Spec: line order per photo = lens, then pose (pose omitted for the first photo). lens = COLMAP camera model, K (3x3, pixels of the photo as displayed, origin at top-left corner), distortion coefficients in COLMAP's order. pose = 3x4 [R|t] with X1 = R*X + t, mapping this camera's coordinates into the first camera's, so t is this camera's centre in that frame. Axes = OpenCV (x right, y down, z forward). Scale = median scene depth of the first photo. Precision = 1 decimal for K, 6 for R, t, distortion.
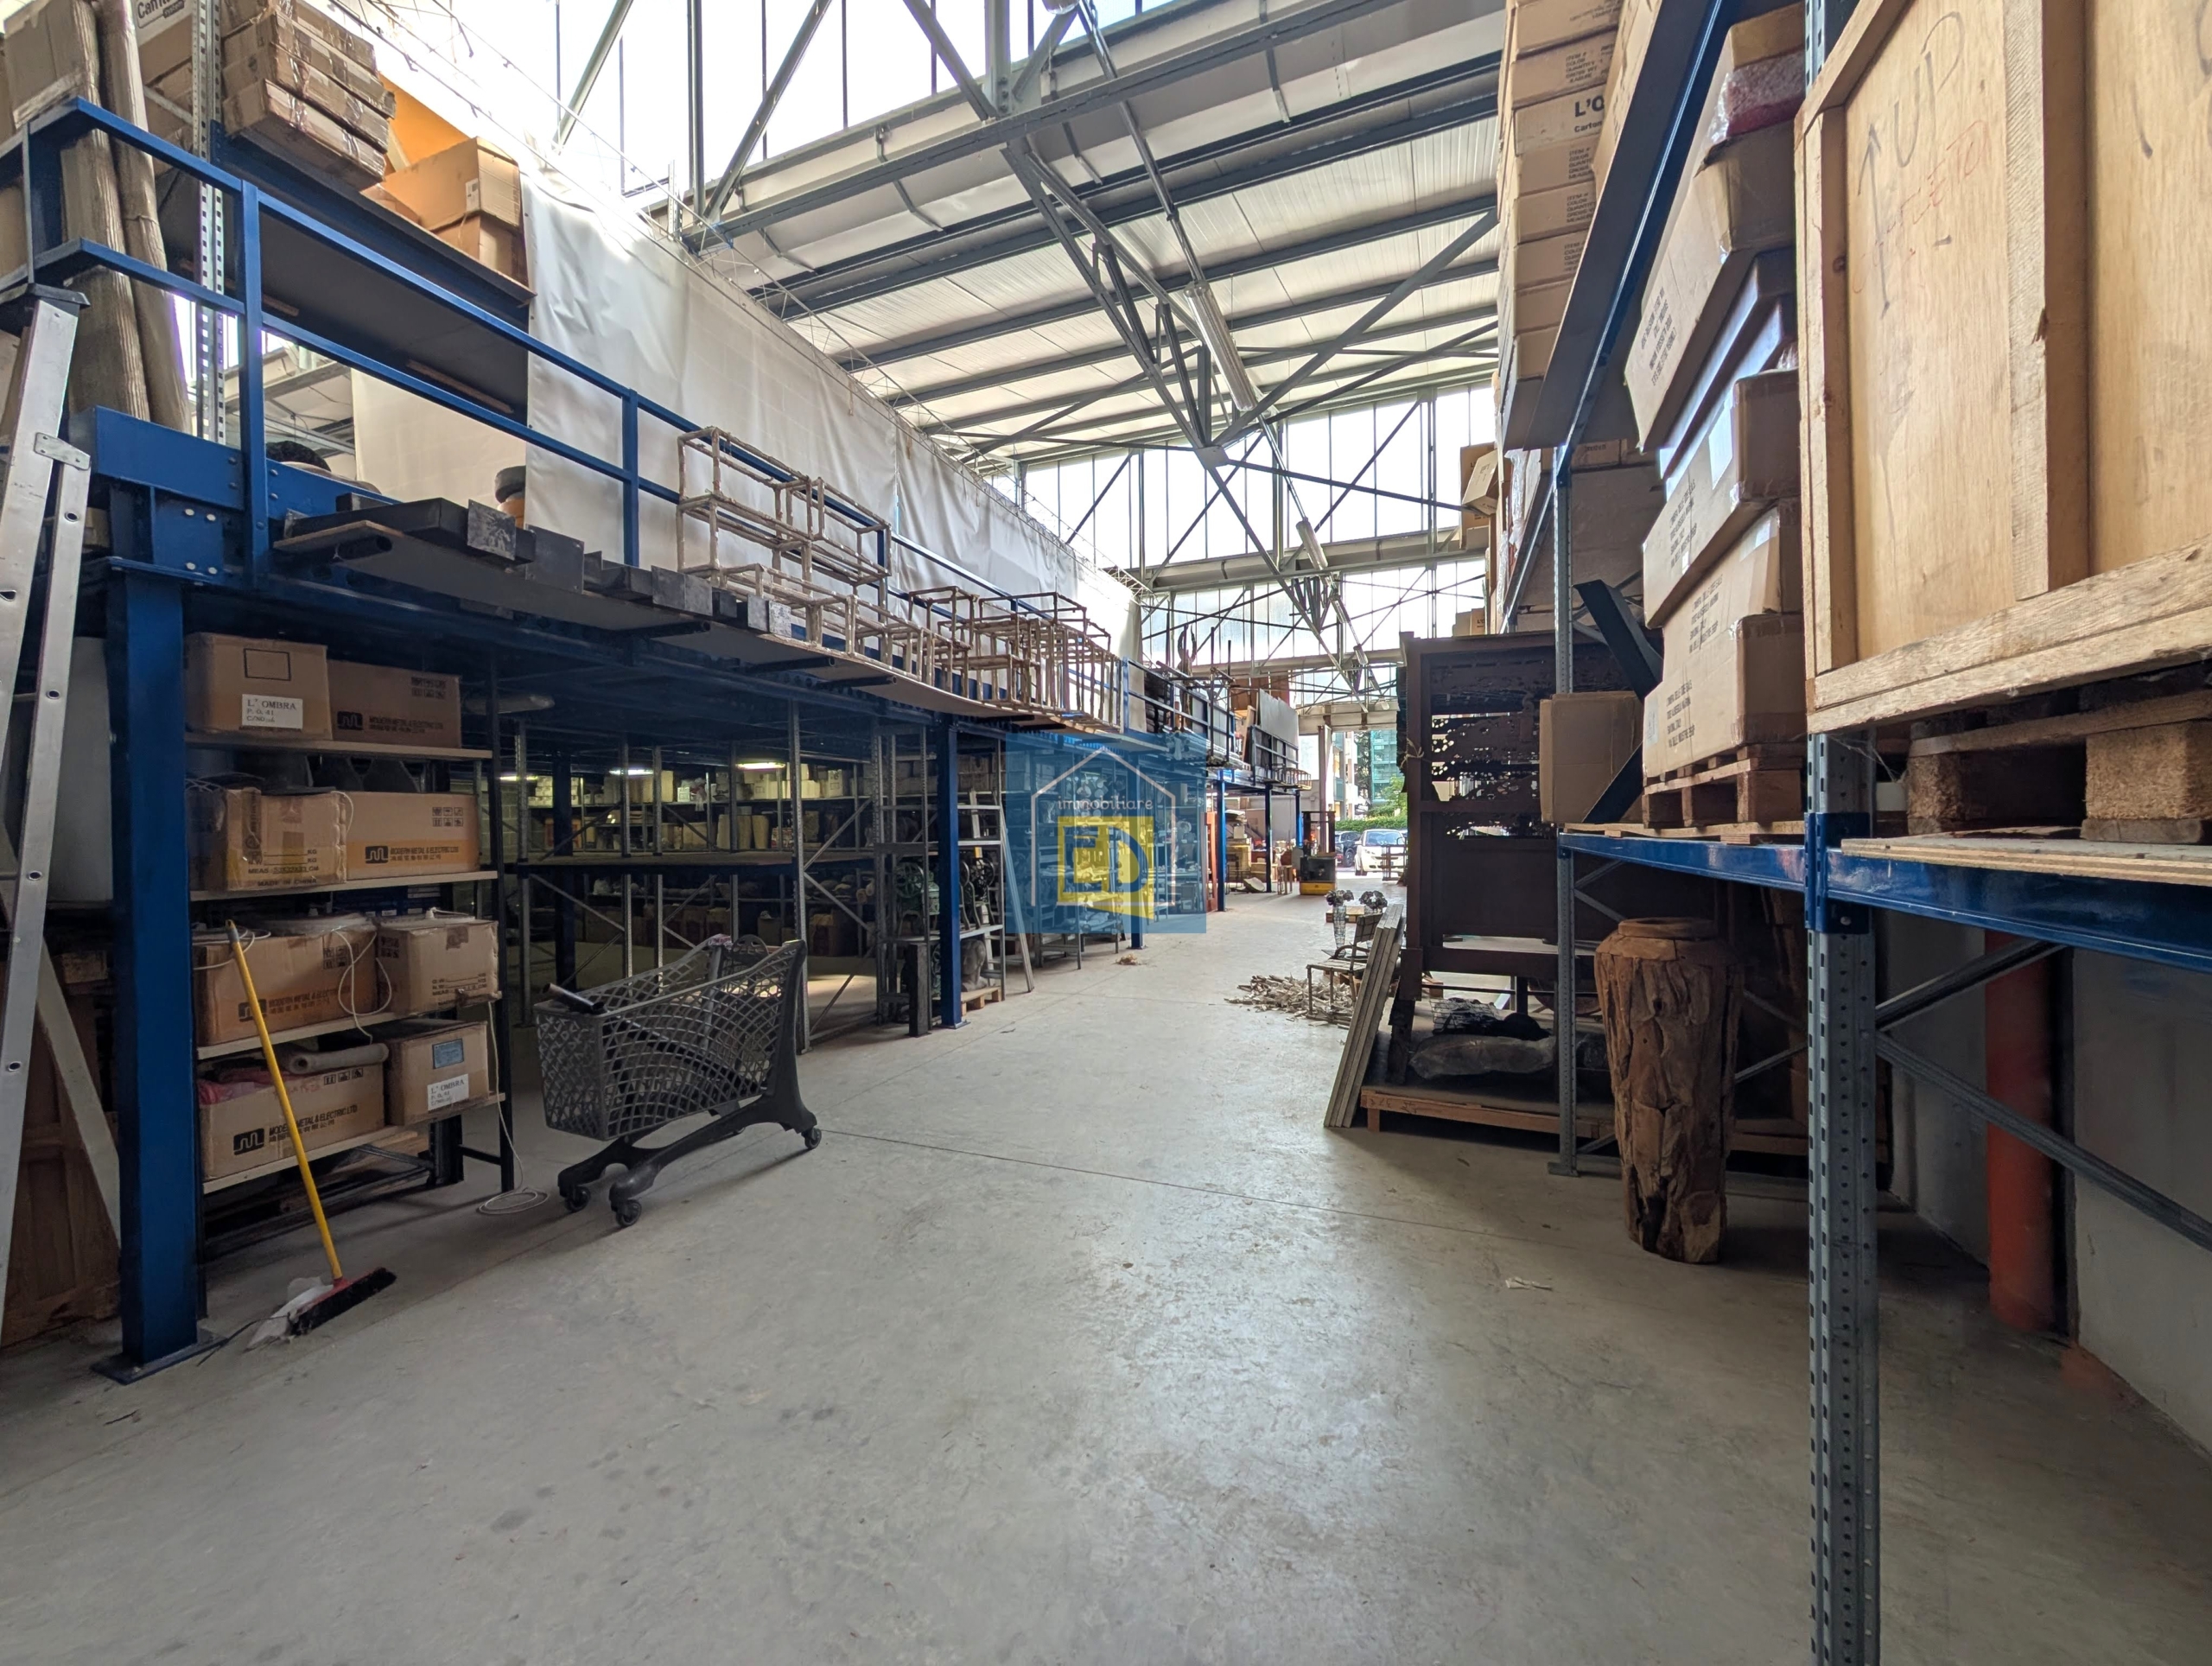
lens RADIAL K [[836.1, 0, 1101.9], [0, 836.1, 832.2], [0, 0, 1]] dist [0.001415, -0.000051]
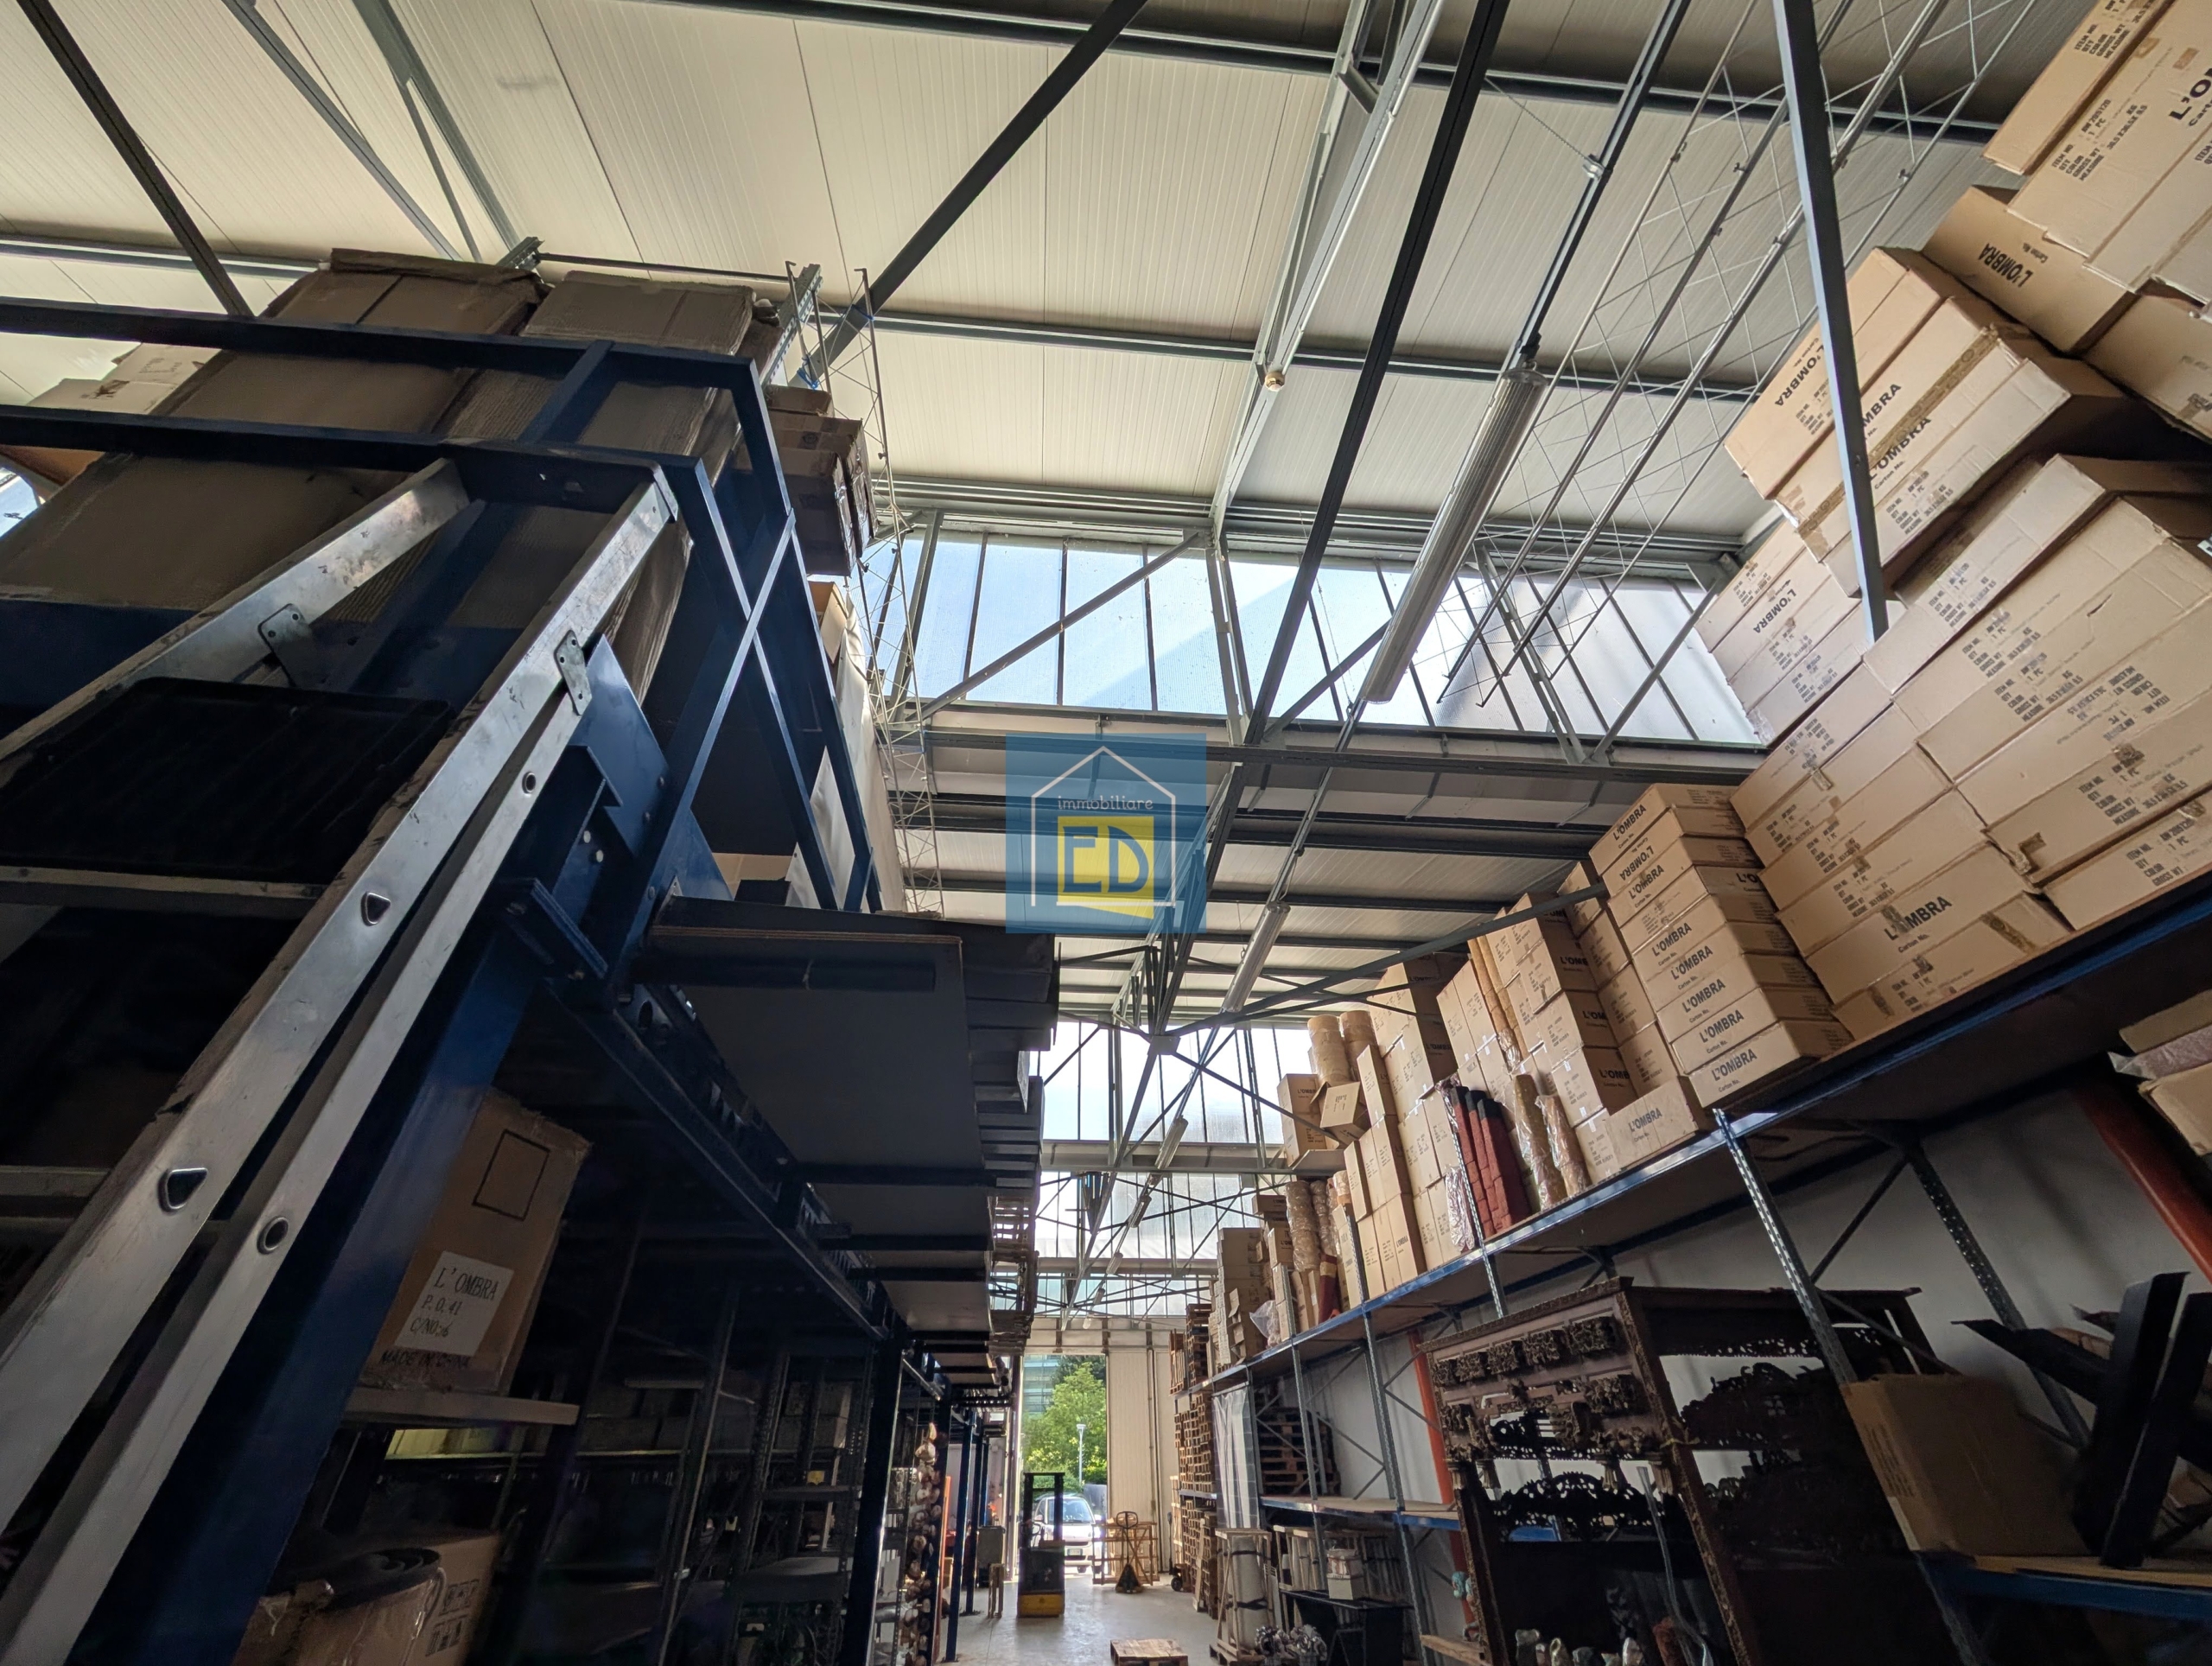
lens RADIAL K [[836.1, 0, 1101.9], [0, 836.1, 832.2], [0, 0, 1]] dist [0.001415, -0.000051]
pose [[0.895134, 0.275795, 0.350245, -0.833338], [-0.000423, 0.786186, -0.617990, -0.070626], [-0.445797, 0.553036, 0.703858, 0.439944]]
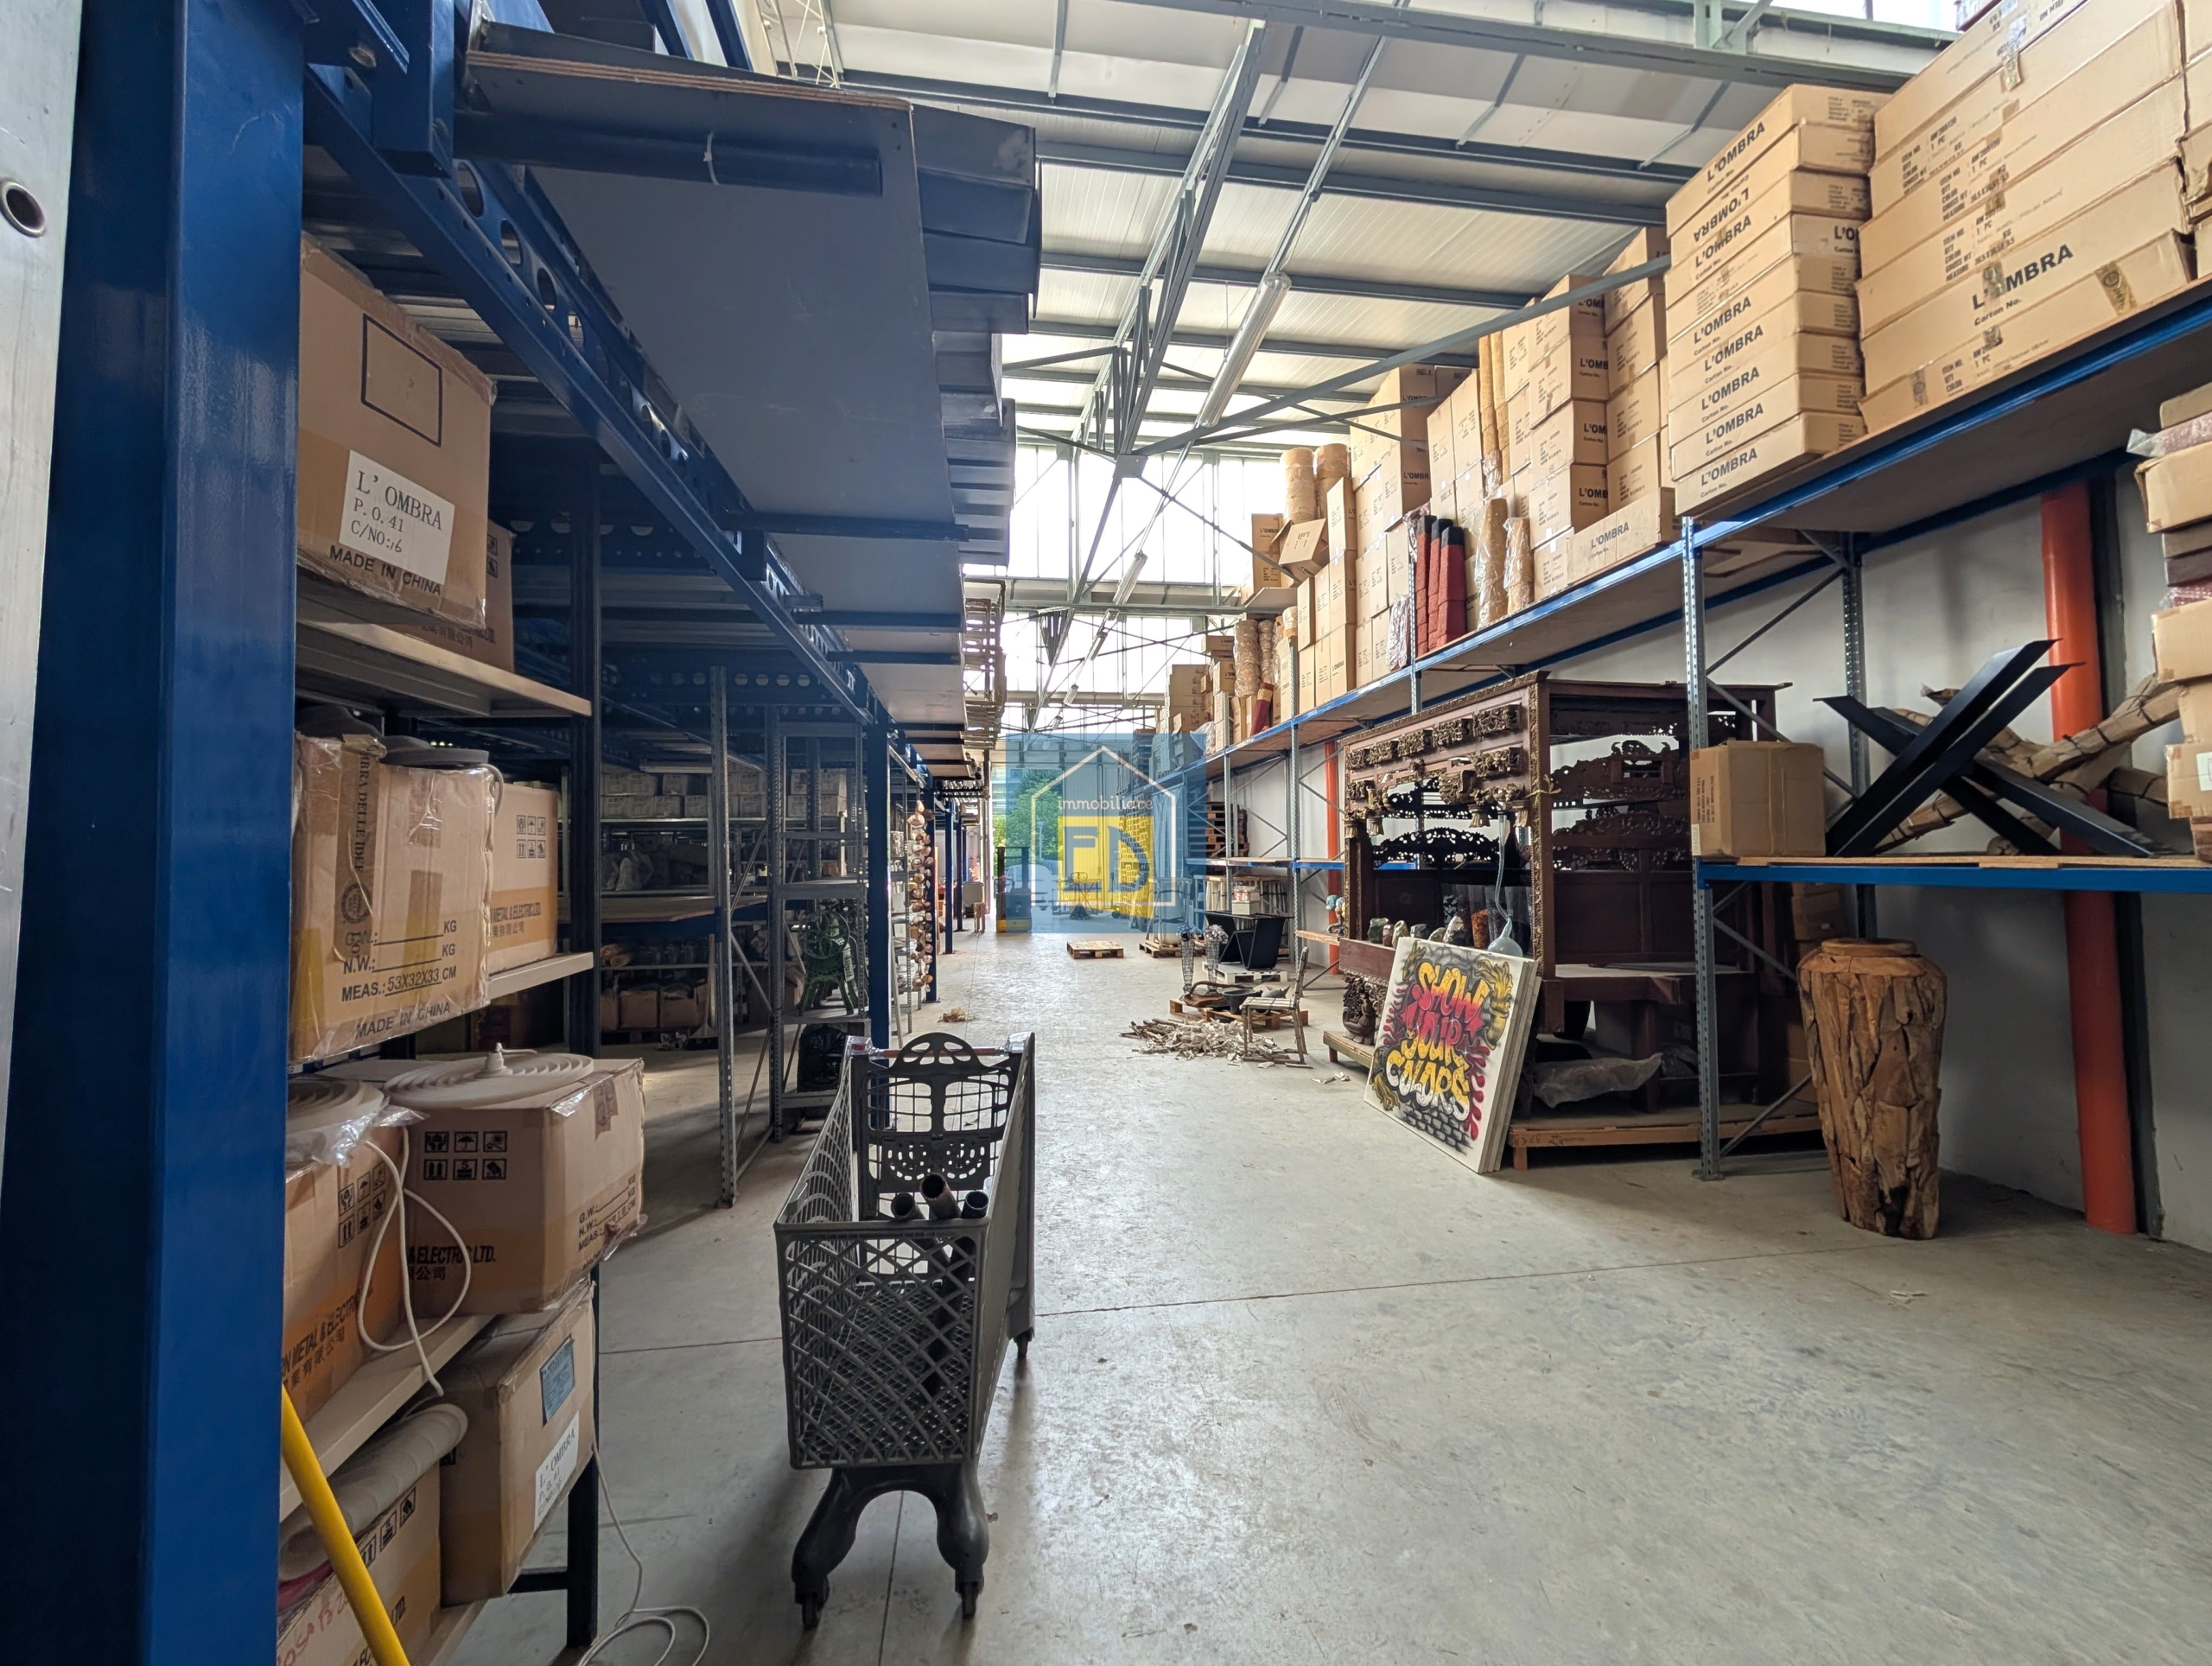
lens RADIAL K [[836.1, 0, 1101.9], [0, 836.1, 832.2], [0, 0, 1]] dist [0.001415, -0.000051]
pose [[0.869982, 0.017071, 0.492788, -0.820029], [0.004200, 0.999108, -0.042024, -0.000954], [-0.493066, 0.038629, 0.869134, 0.509875]]
